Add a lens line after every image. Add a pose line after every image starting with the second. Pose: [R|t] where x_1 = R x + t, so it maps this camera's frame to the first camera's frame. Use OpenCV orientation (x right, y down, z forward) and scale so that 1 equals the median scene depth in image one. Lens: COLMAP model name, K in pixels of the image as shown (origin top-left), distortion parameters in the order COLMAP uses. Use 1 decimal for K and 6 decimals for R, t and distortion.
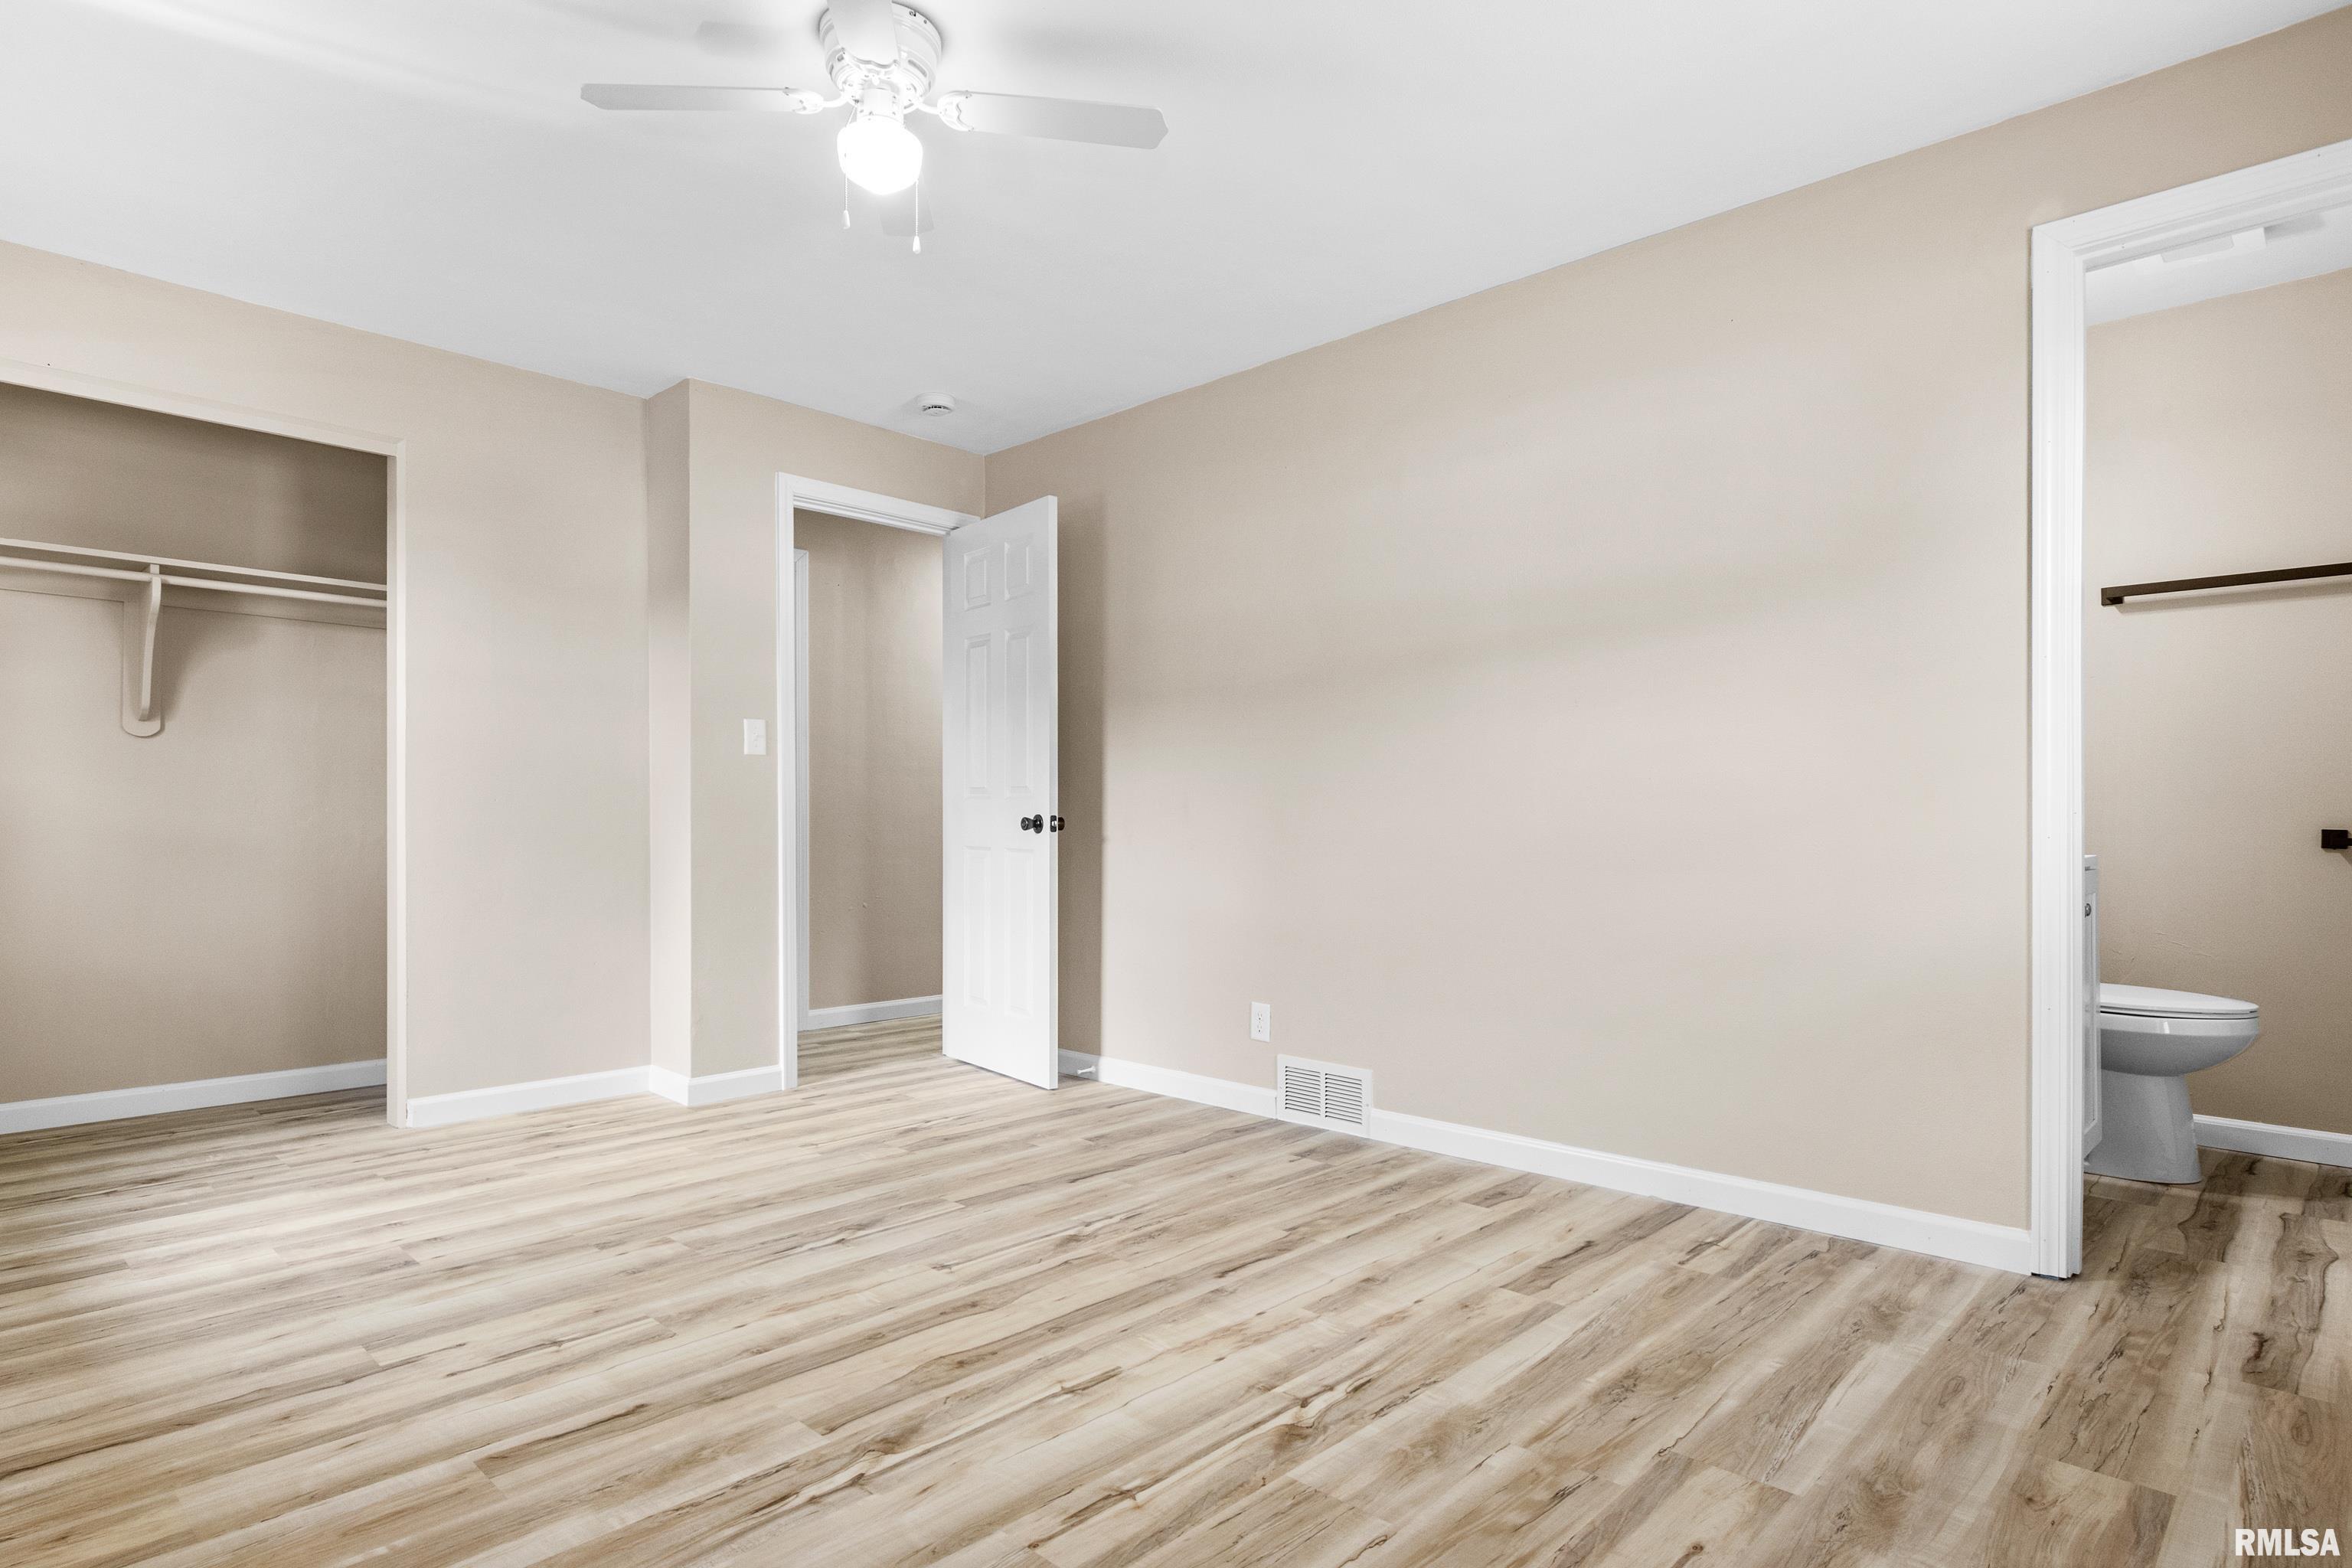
lens RADIAL K [[1263.8, 0, 1176.0], [0, 1263.8, 784.0], [0, 0, 1]] dist [0.013862, 0.000542]
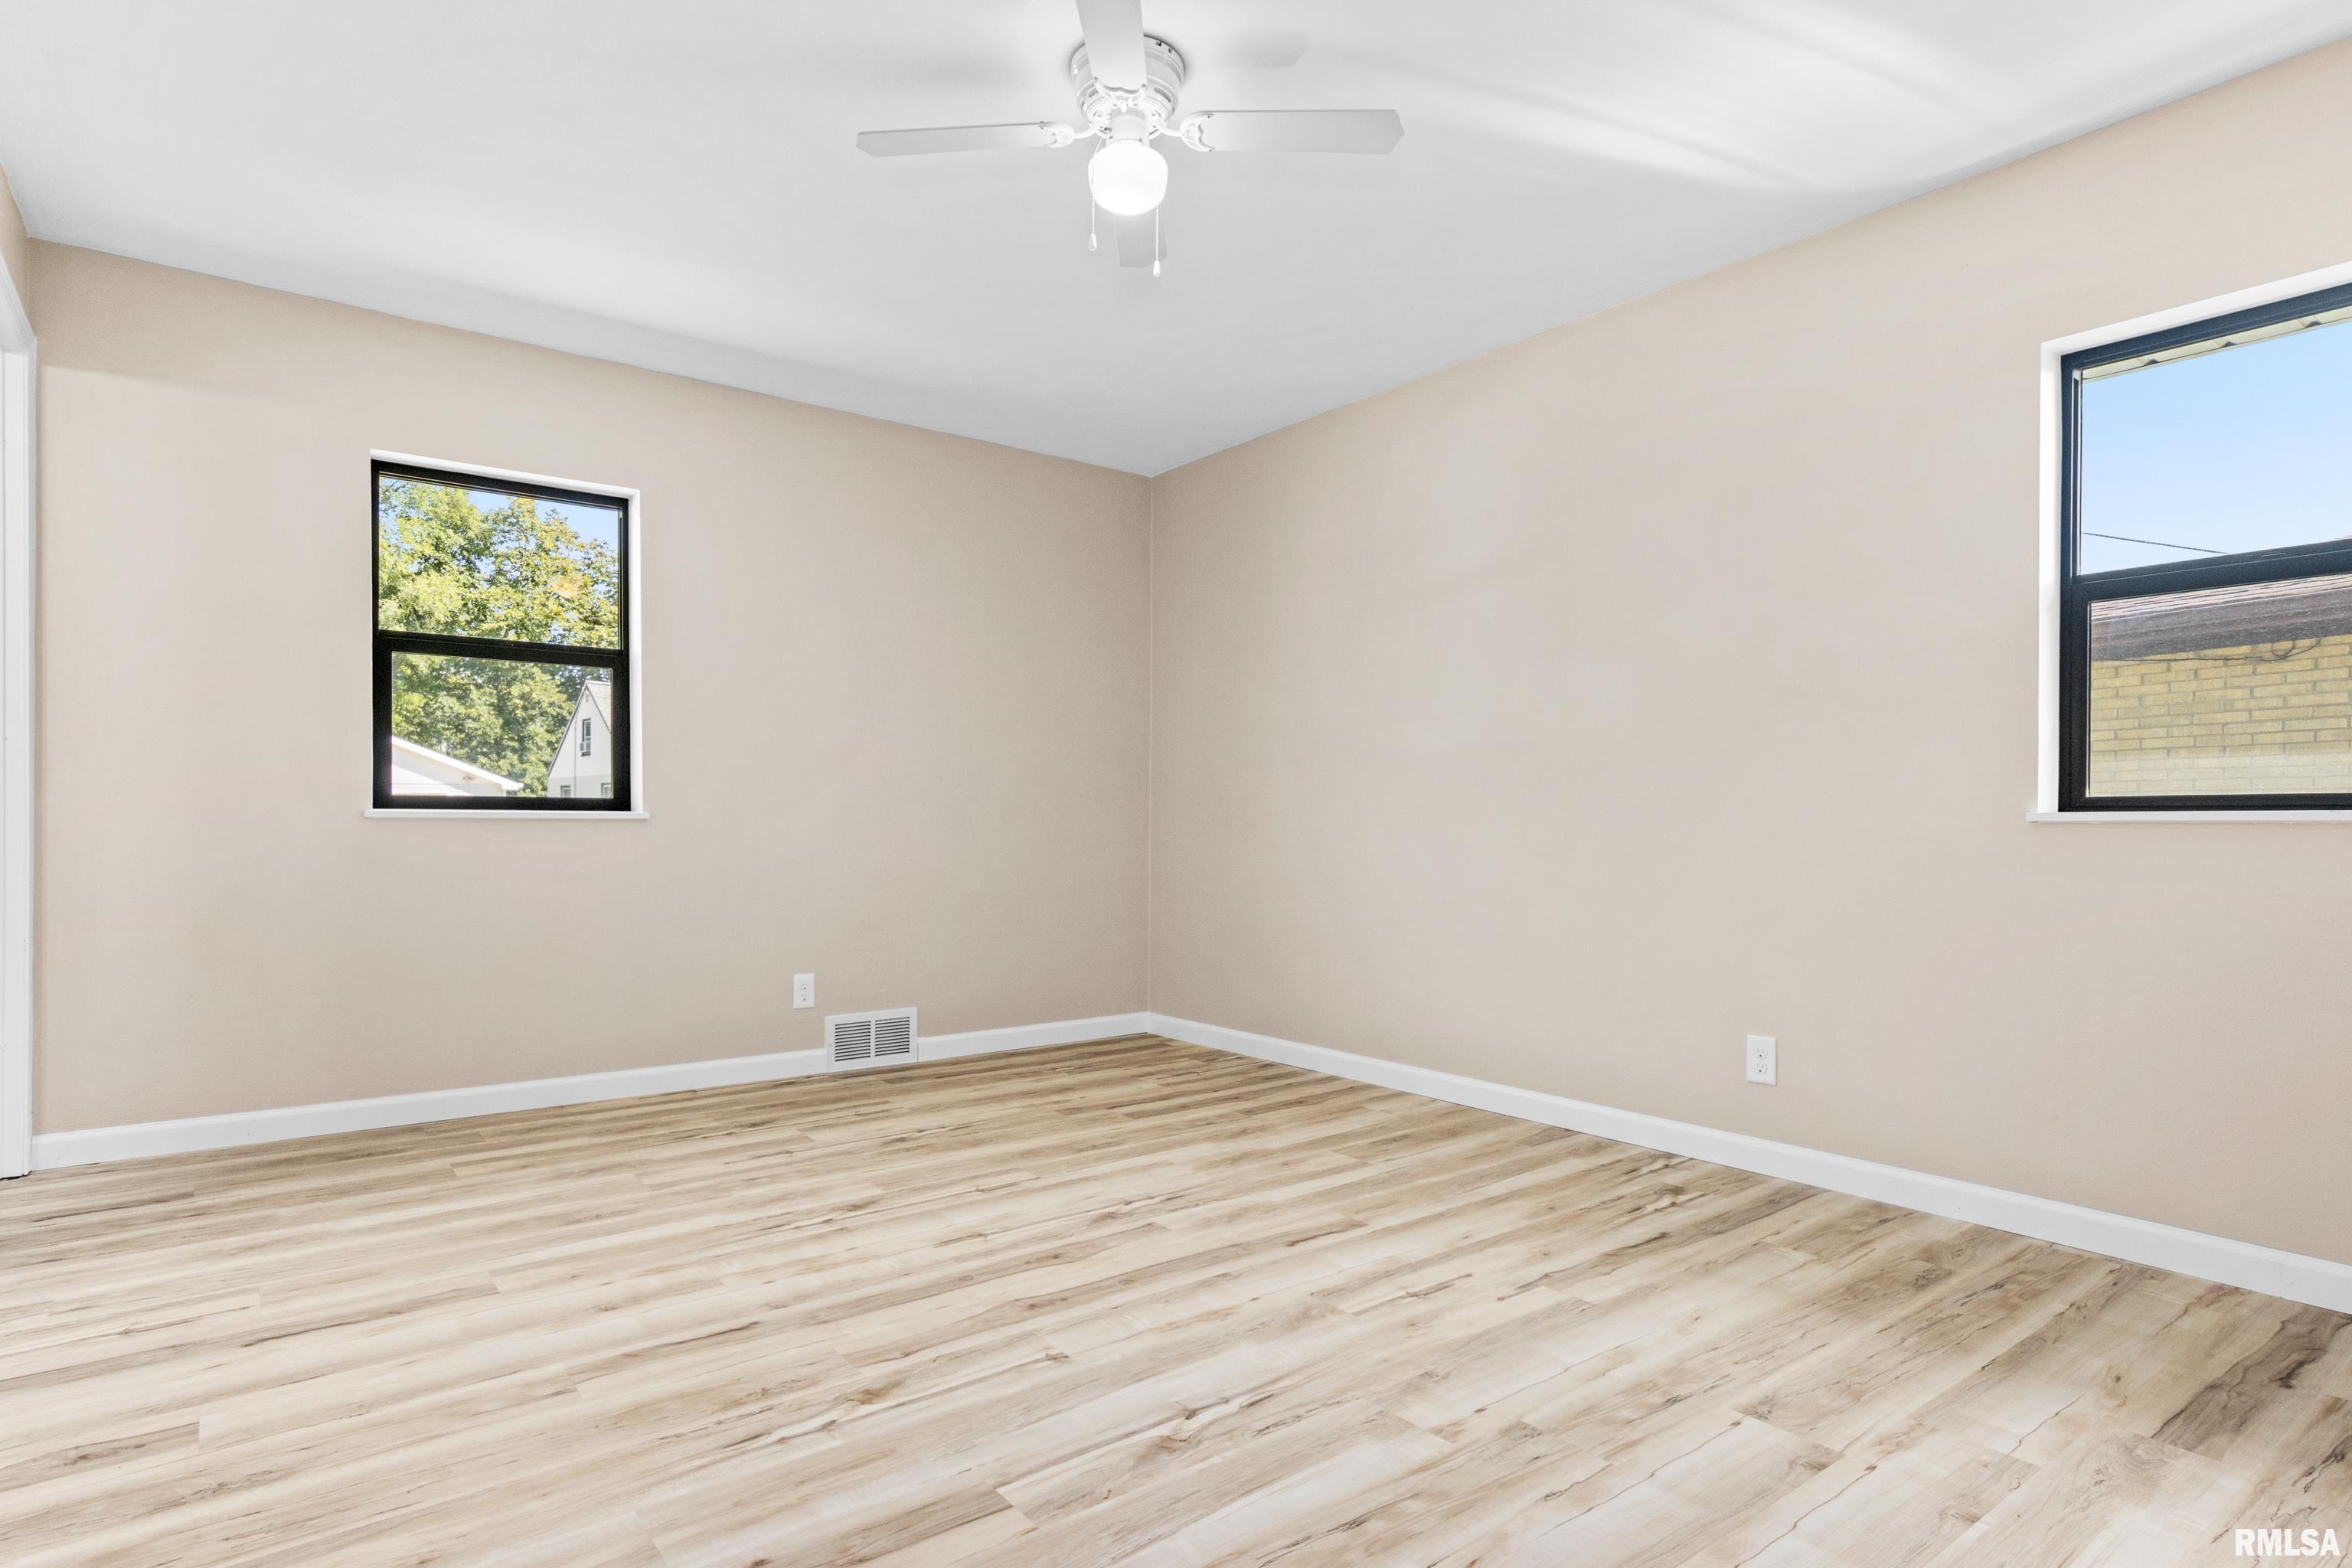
lens RADIAL K [[1263.8, 0, 1176.0], [0, 1263.8, 784.0], [0, 0, 1]] dist [0.013862, 0.000542]
pose [[-0.988361, -0.000825, 0.152123, -0.418248], [-0.009531, 0.998357, -0.056507, 0.060873], [-0.151826, -0.057299, -0.986745, 1.973044]]
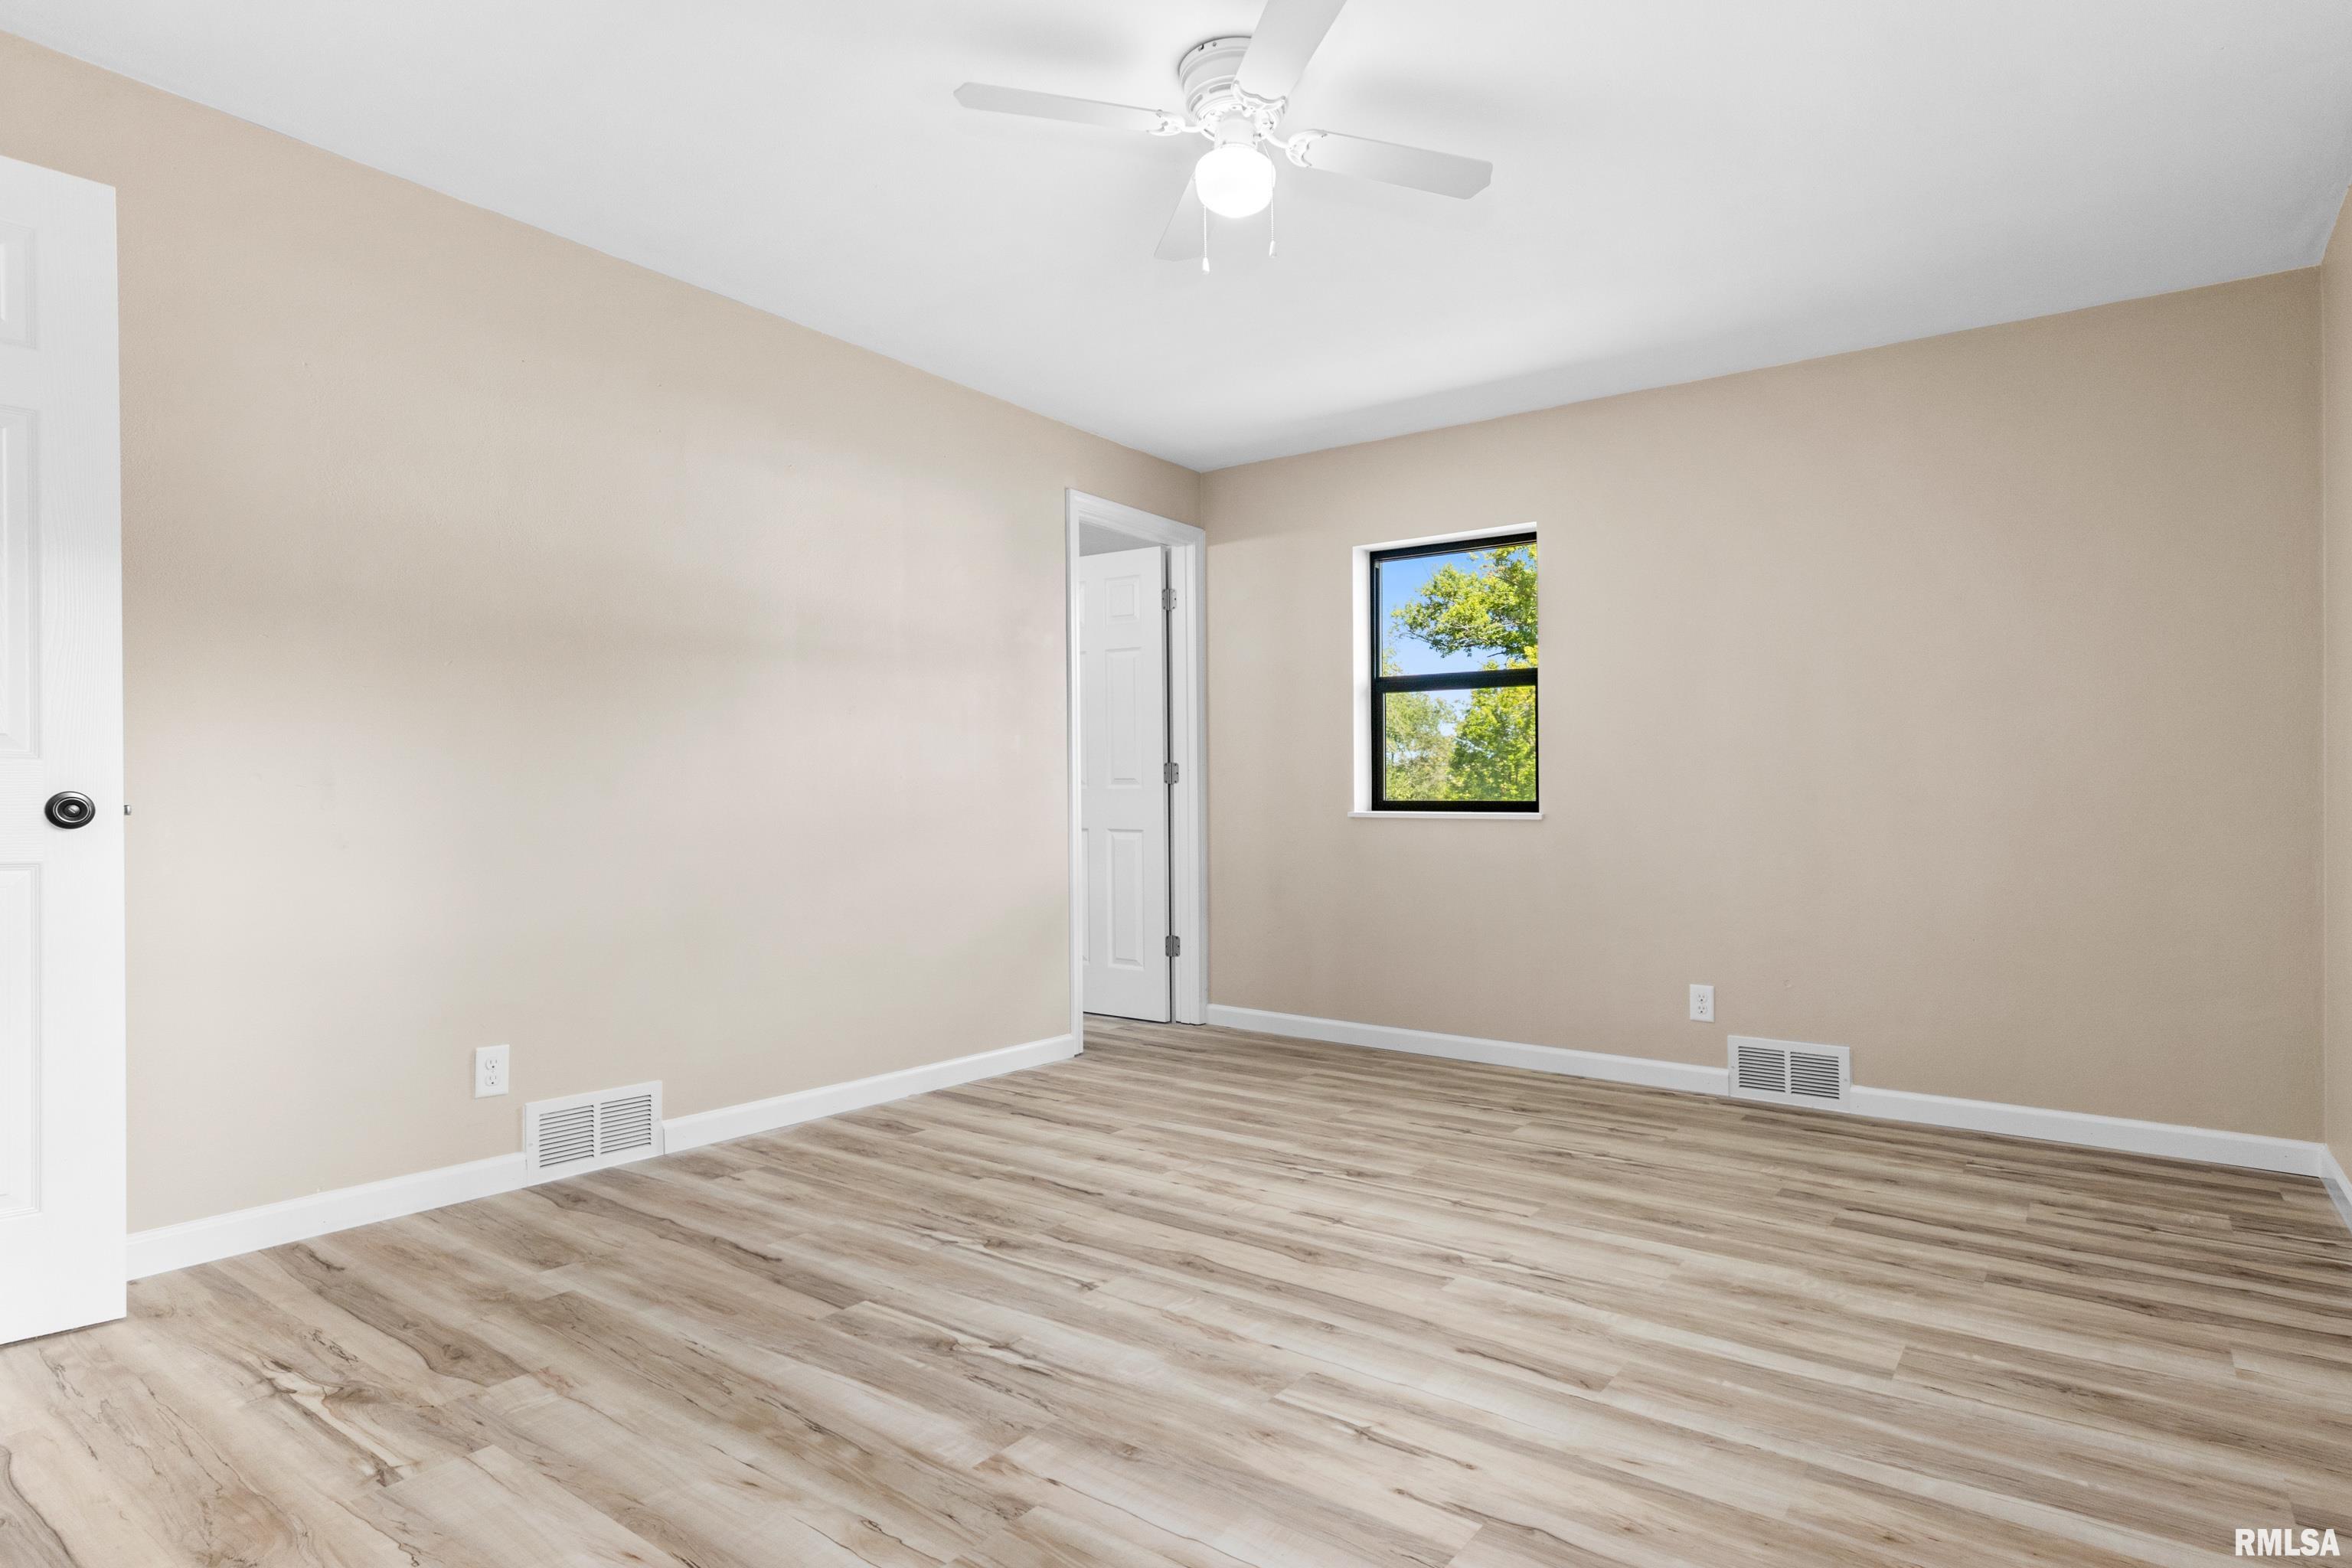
lens RADIAL K [[1233.4, 0, 1178.4], [0, 1233.4, 800.0], [0, 0, 1]] dist [0.010873, 0.000242]
pose [[-0.120446, 0.007408, 0.992692, -1.198962], [-0.036879, 0.999249, -0.011931, 0.031576], [-0.992035, -0.038047, -0.120083, 1.146465]]
